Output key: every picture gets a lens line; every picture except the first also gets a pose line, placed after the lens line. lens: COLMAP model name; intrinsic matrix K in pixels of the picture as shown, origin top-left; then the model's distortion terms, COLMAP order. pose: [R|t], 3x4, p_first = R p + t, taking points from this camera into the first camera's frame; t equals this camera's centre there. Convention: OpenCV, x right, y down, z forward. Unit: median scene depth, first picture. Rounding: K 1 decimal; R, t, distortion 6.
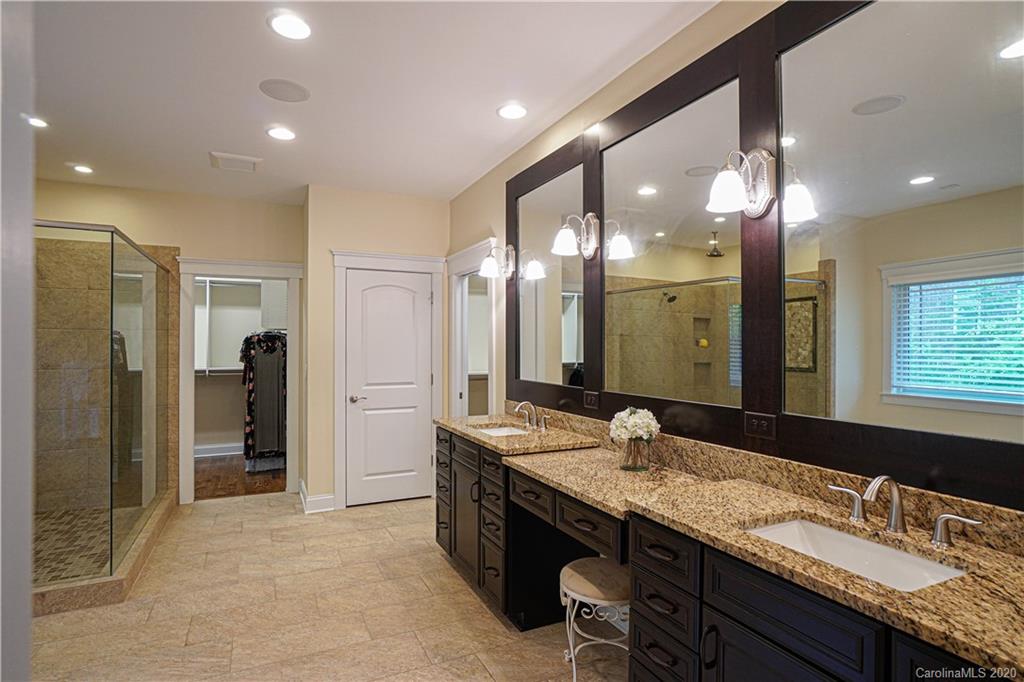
lens RADIAL K [[532.9, 0, 505.7], [0, 532.9, 350.3], [0, 0, 1]] dist [-0.038800, 0.000707]
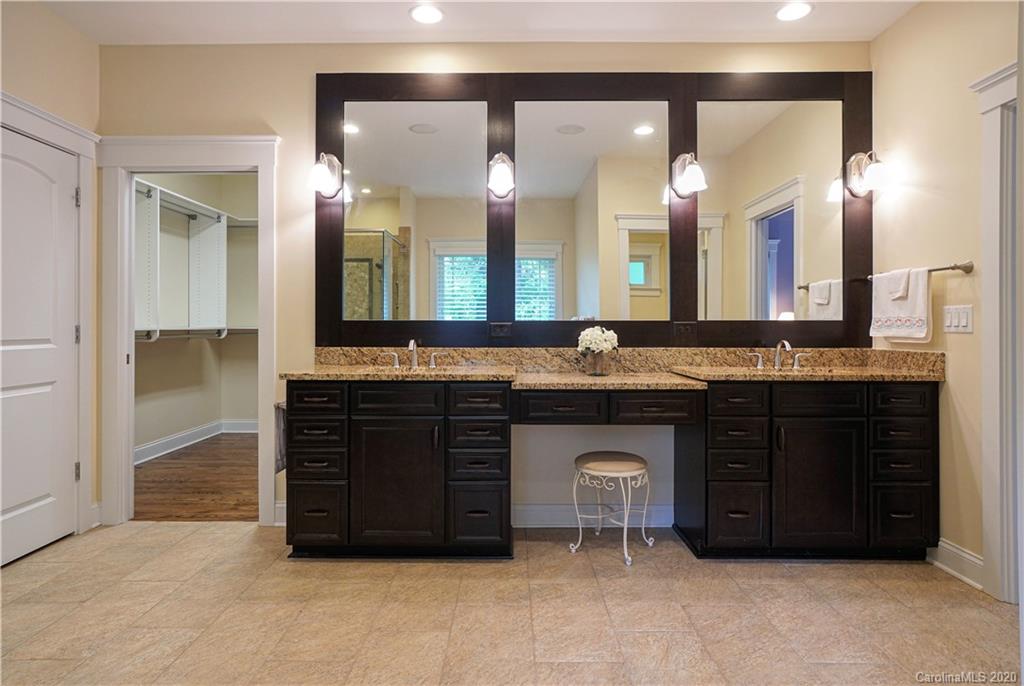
lens RADIAL K [[597.4, 0, 522.5], [0, 597.4, 324.3], [0, 0, 1]] dist [-0.012637, 0.002794]
pose [[0.419045, -0.003657, 0.907958, -0.882210], [0.009199, 0.999958, -0.000218, 0.080299], [-0.907919, 0.008444, 0.419061, 0.452886]]
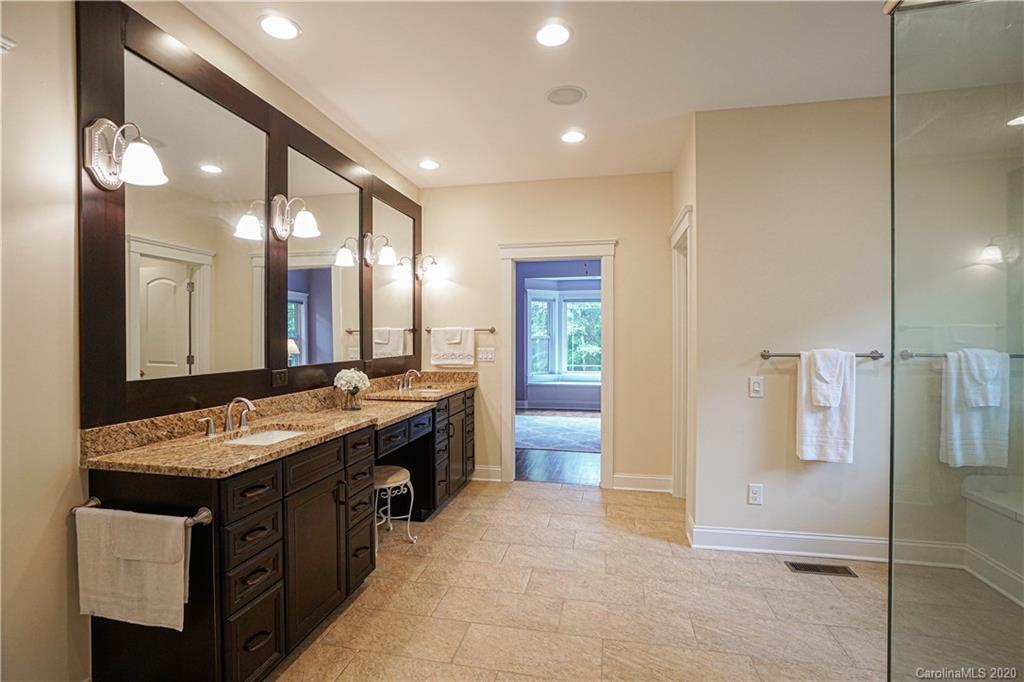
lens RADIAL K [[488.5, 0, 509.8], [0, 488.5, 342.0], [0, 0, 1]] dist [-0.035333, -0.000154]
pose [[-0.801125, -0.012370, 0.598369, -0.736255], [-0.001522, 0.999825, 0.018632, 0.006373], [-0.598495, 0.014016, -0.801004, 1.451377]]
